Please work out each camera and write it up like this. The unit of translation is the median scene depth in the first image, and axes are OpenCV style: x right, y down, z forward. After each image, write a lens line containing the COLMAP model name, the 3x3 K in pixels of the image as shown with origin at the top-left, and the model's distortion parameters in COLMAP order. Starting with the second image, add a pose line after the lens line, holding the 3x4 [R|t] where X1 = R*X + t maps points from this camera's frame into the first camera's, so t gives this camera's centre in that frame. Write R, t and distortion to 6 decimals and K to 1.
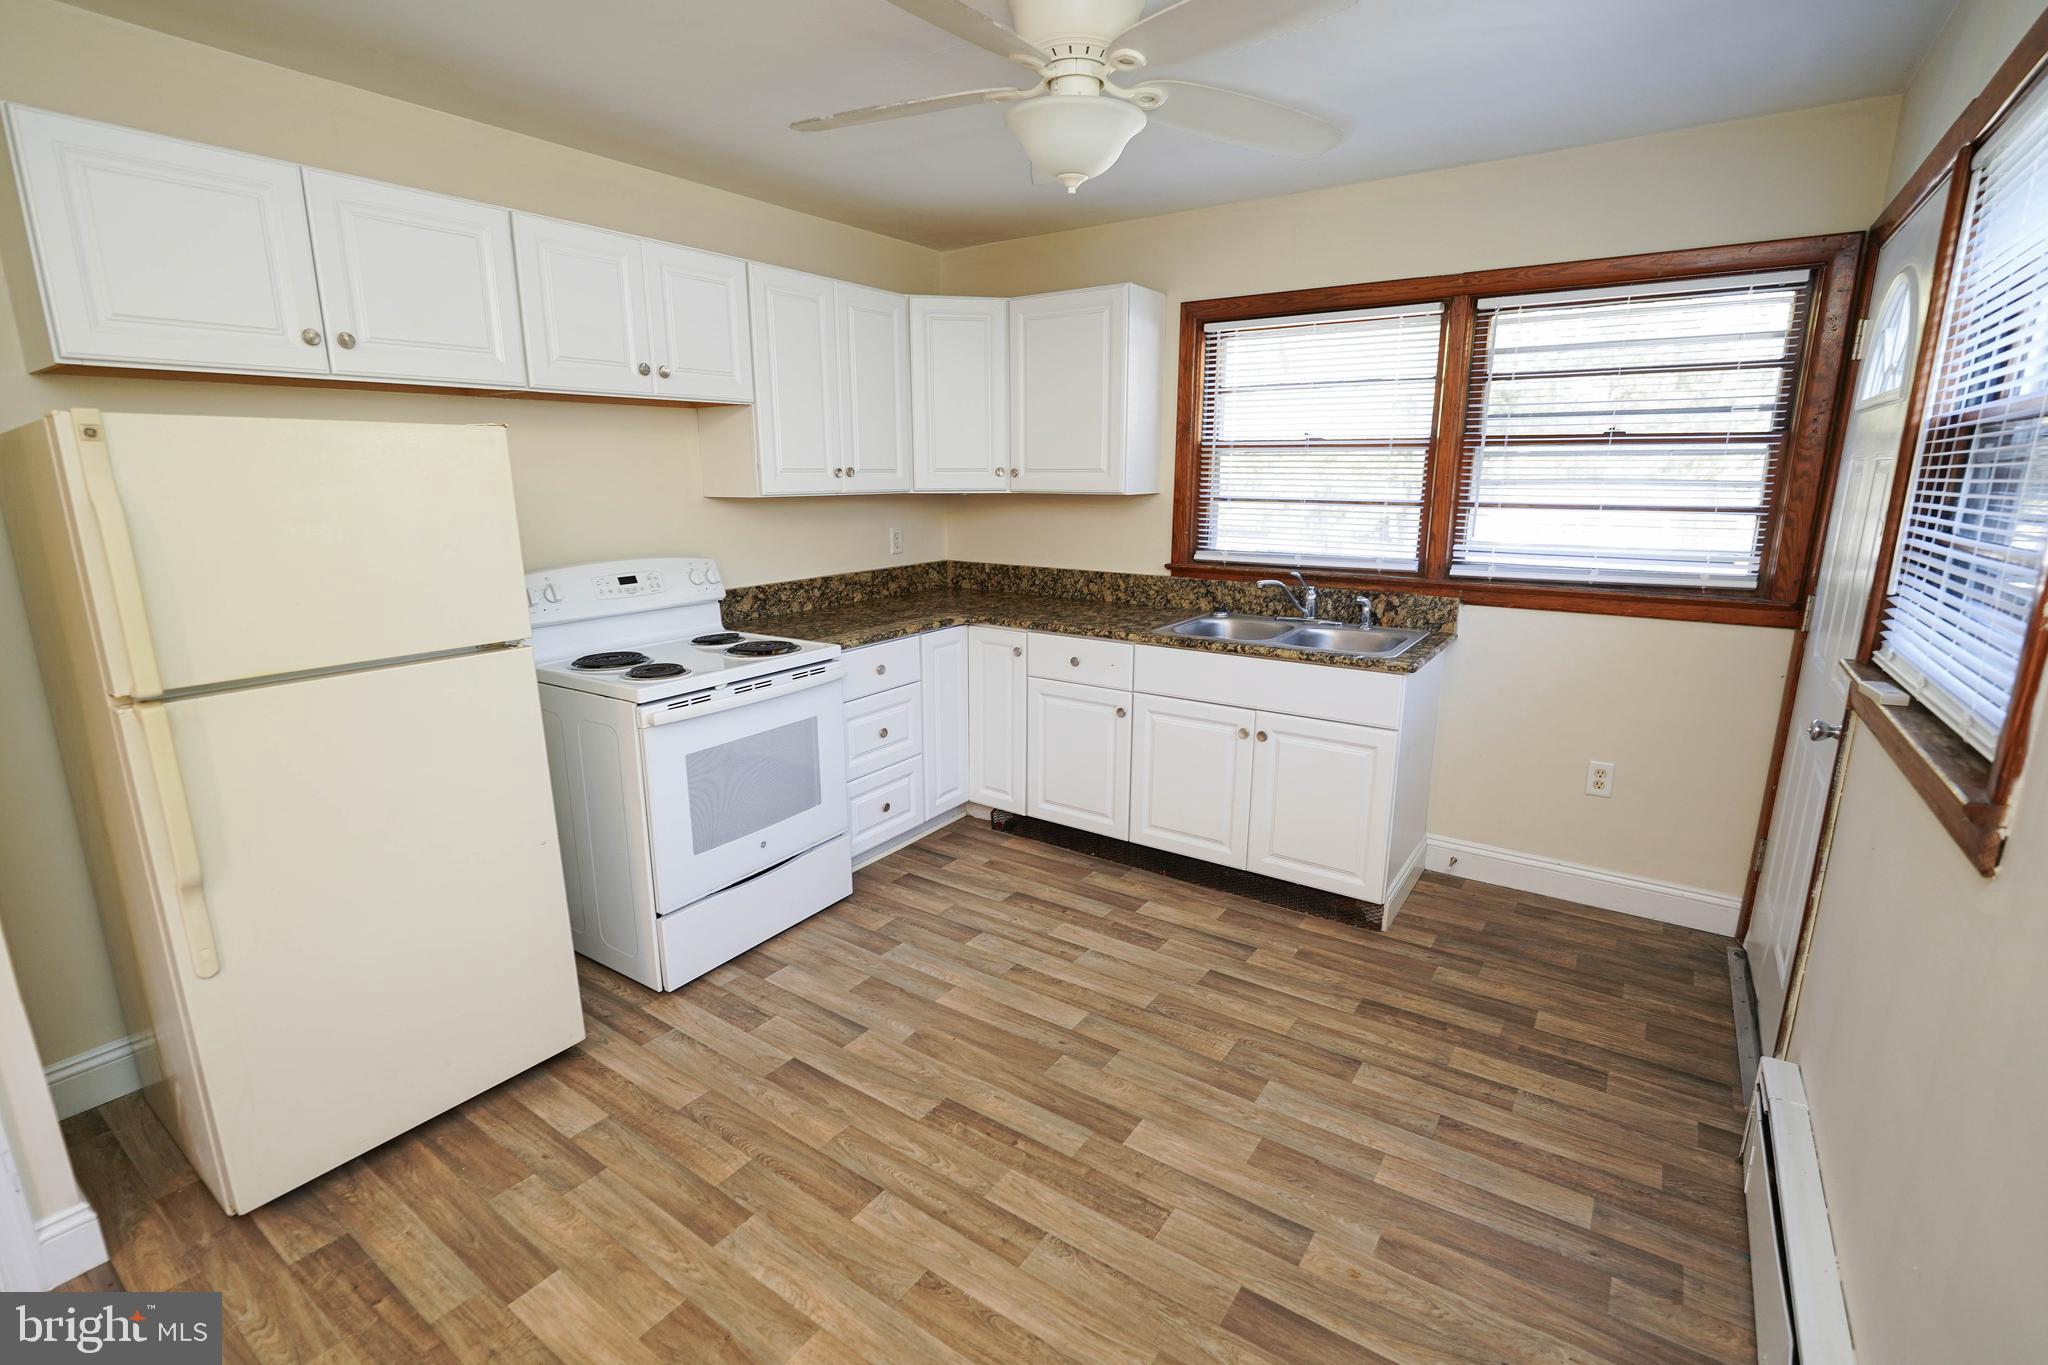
lens RADIAL K [[899.9, 0, 1007.8], [0, 899.9, 698.1], [0, 0, 1]] dist [-0.024817, 0.003465]
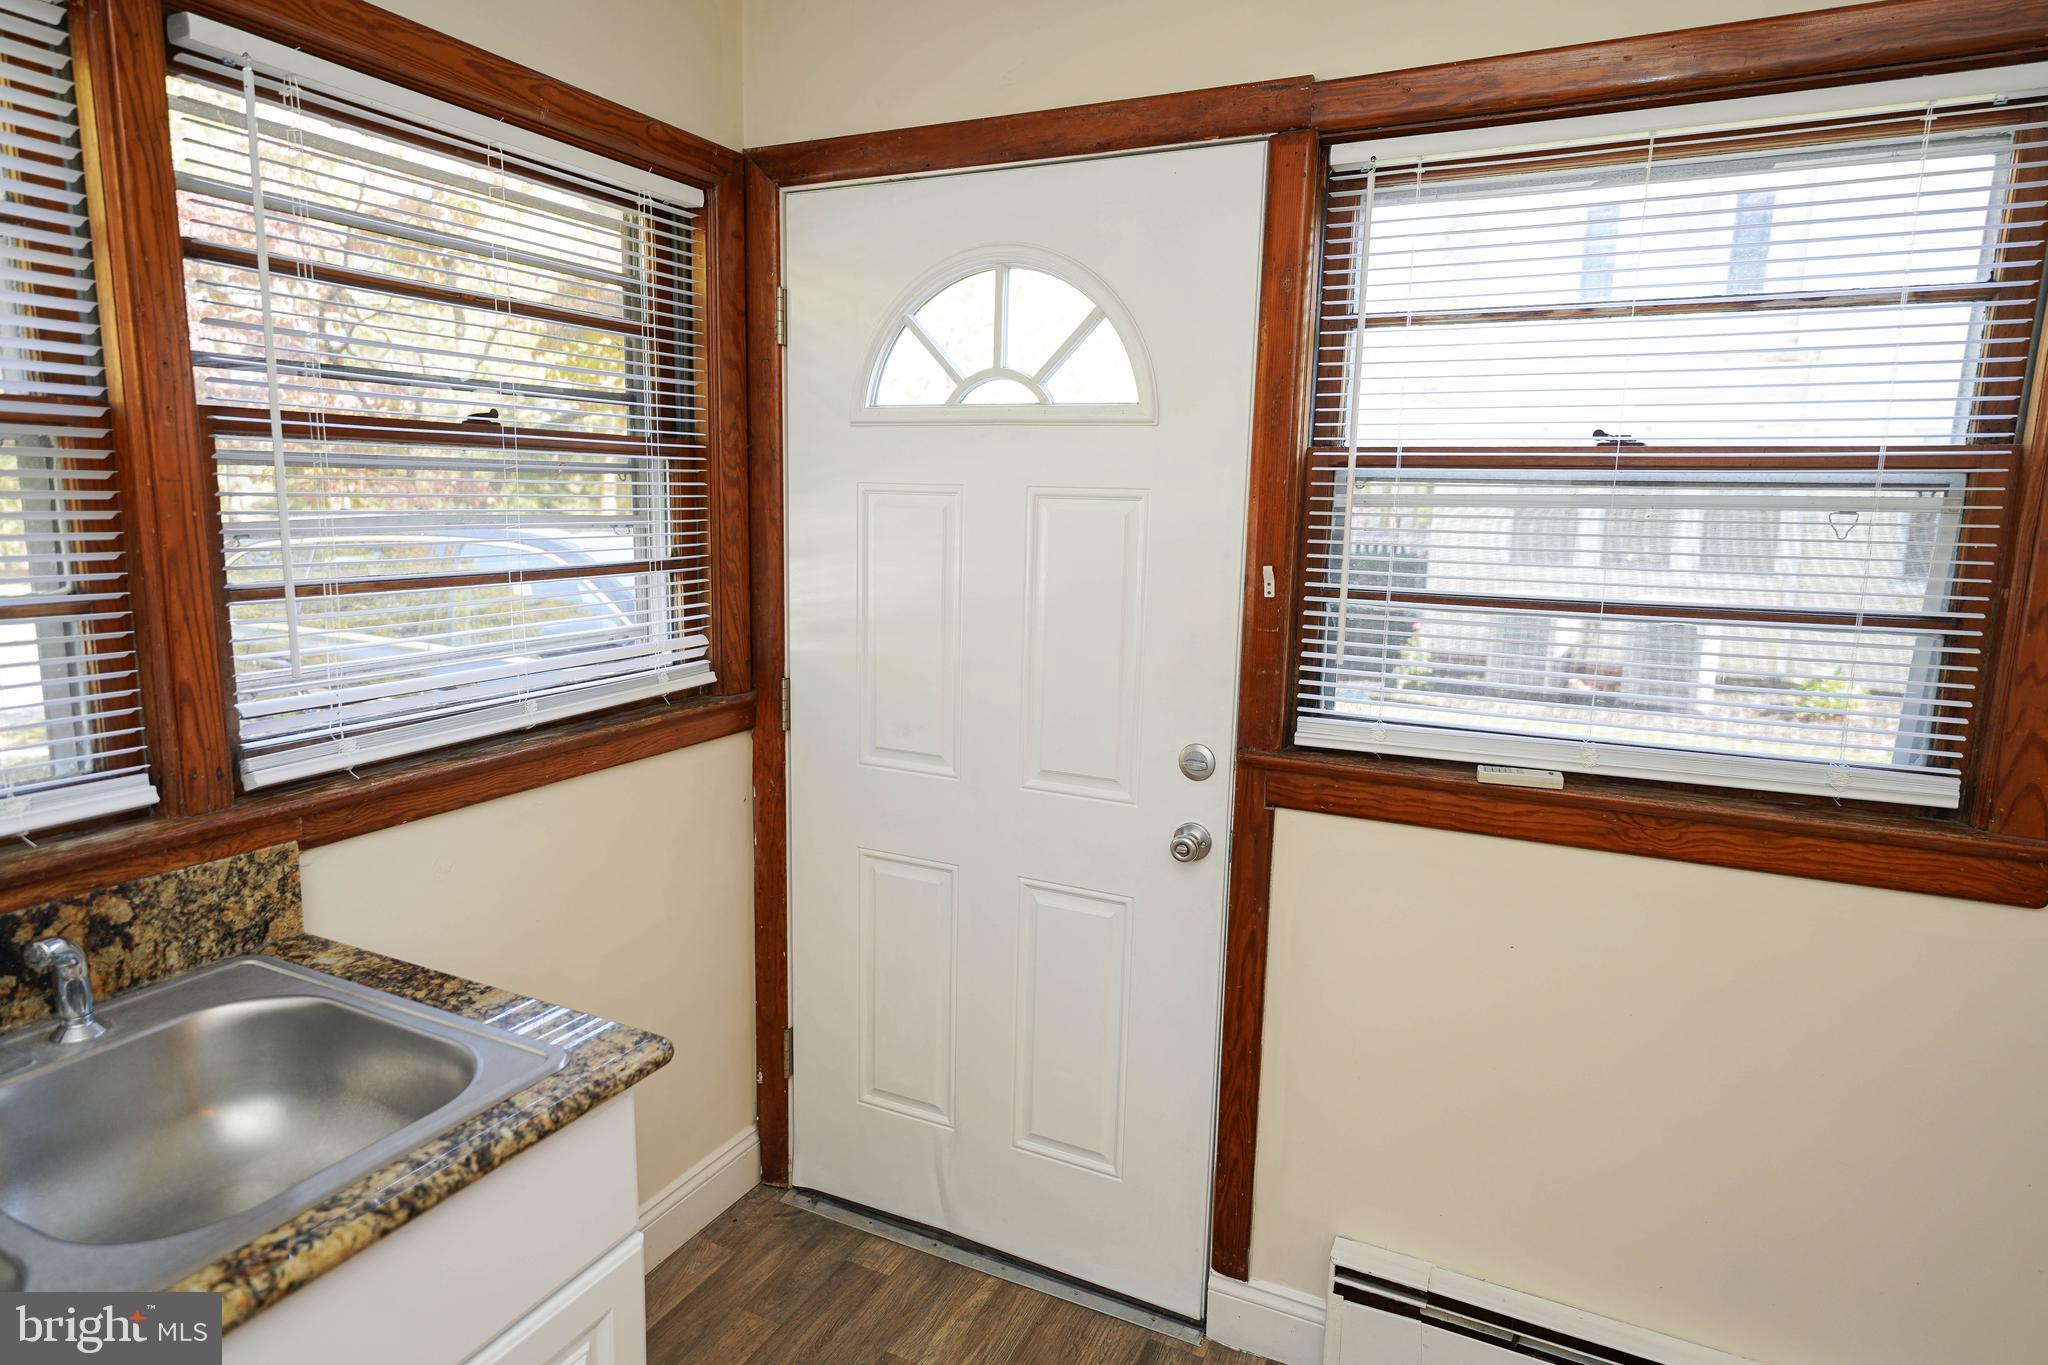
lens RADIAL K [[1163.4, 0, 1024.0], [0, 1163.4, 686.6], [0, 0, 1]] dist [0.004877, -0.002318]
pose [[-0.169387, -0.165387, 0.971574, -0.009774], [0.219694, 0.954677, 0.200813, -0.240100], [-0.960751, 0.247464, -0.125376, 0.889714]]
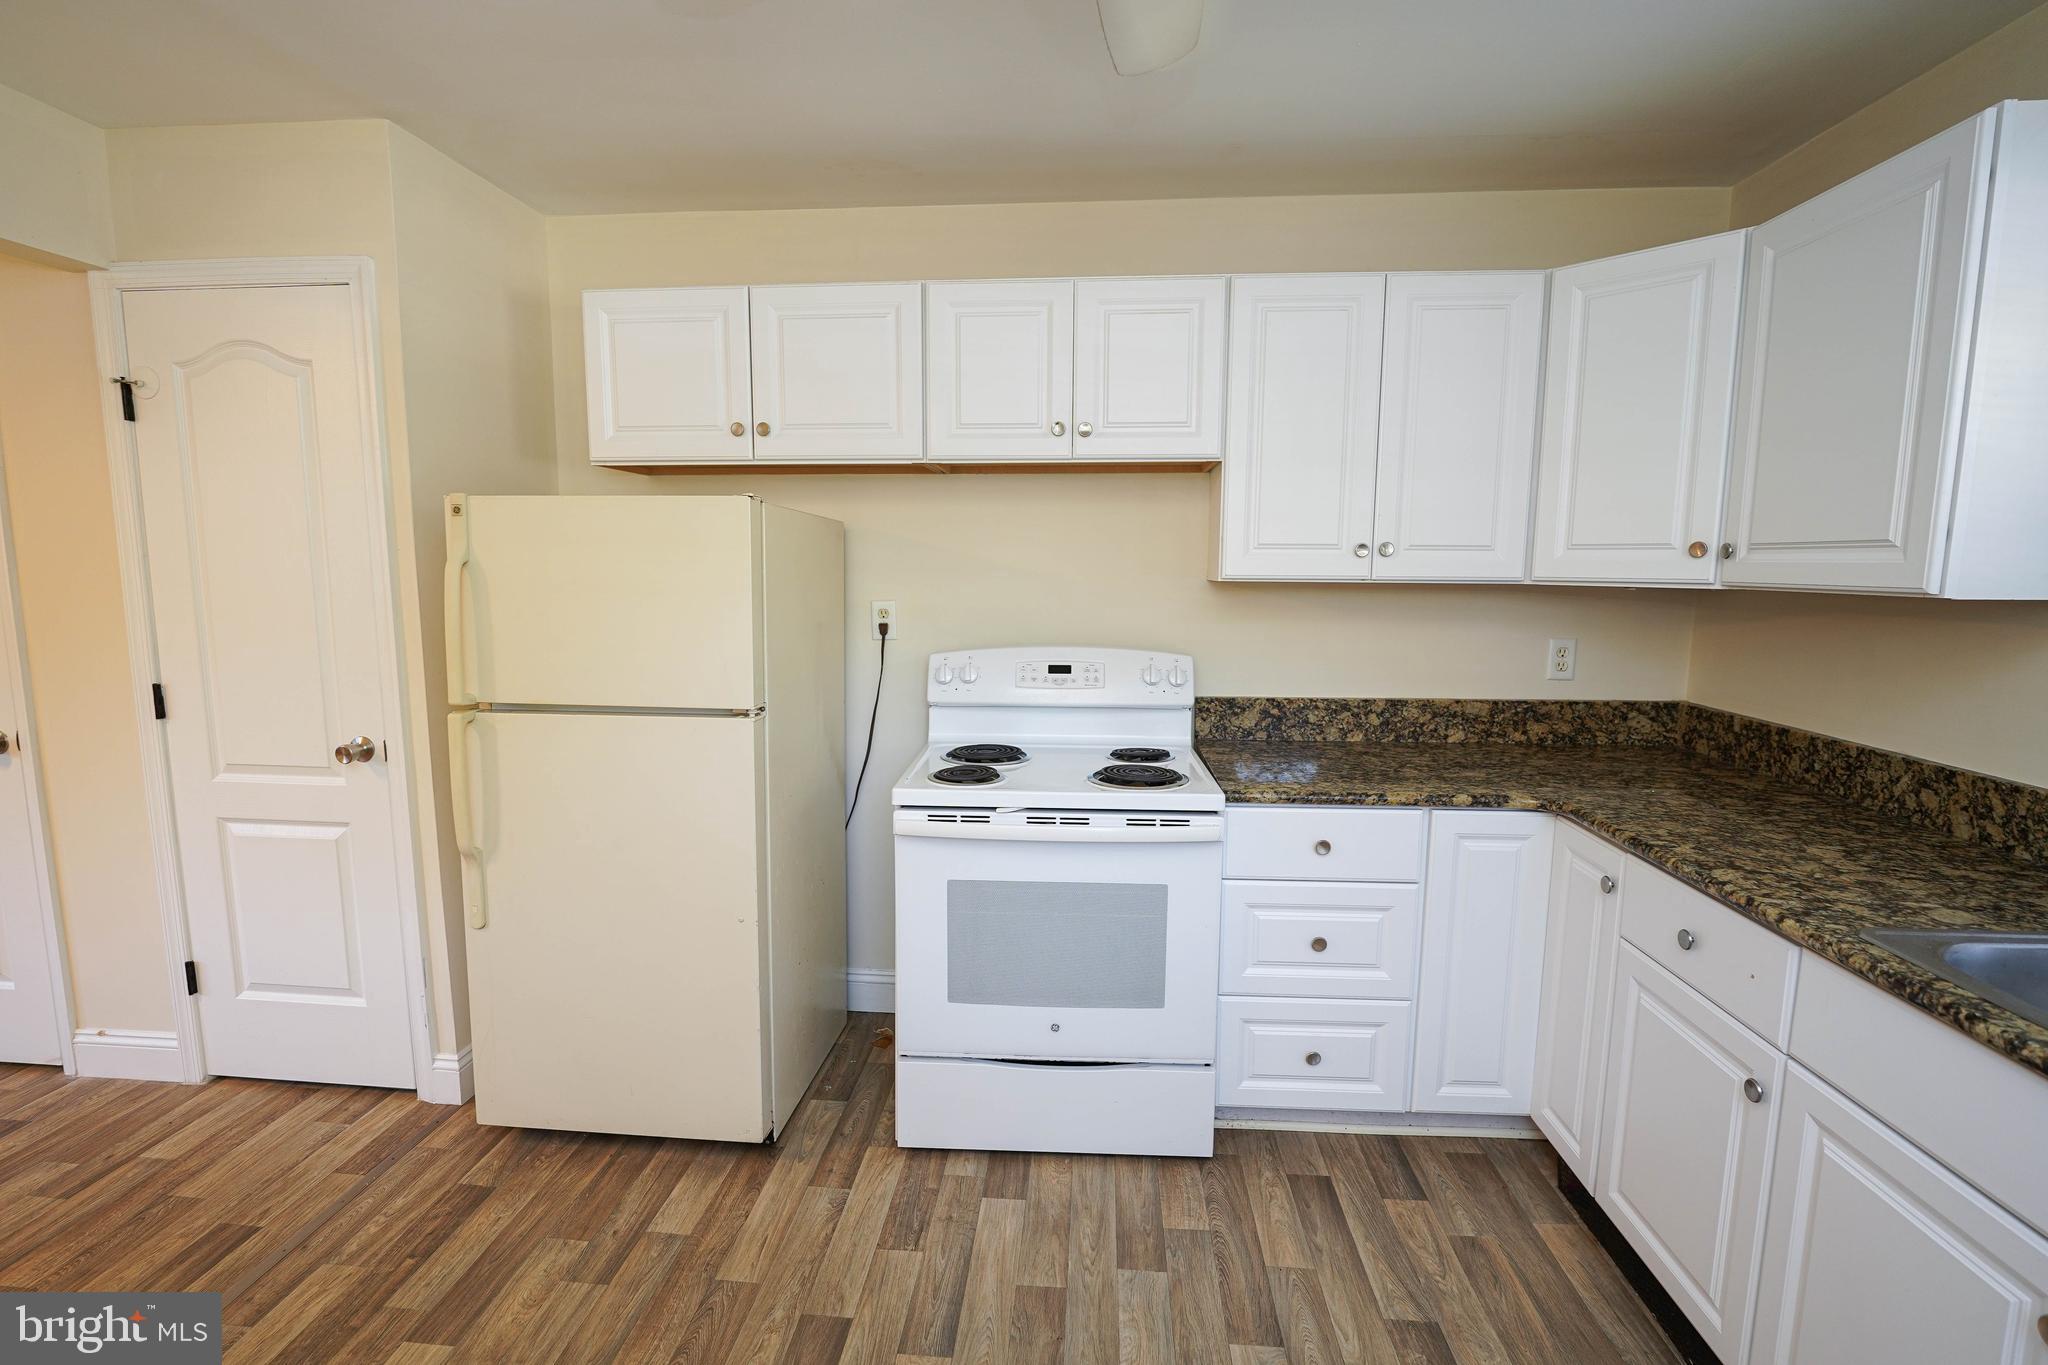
lens RADIAL K [[931.6, 0, 1020.8], [0, 931.6, 685.8], [0, 0, 1]] dist [-0.016903, 0.001406]
pose [[0.515070, 0.116976, -0.849129, 0.370695], [-0.214425, 0.976730, 0.004487, -0.124462], [0.829894, 0.179764, 0.528167, 0.549433]]
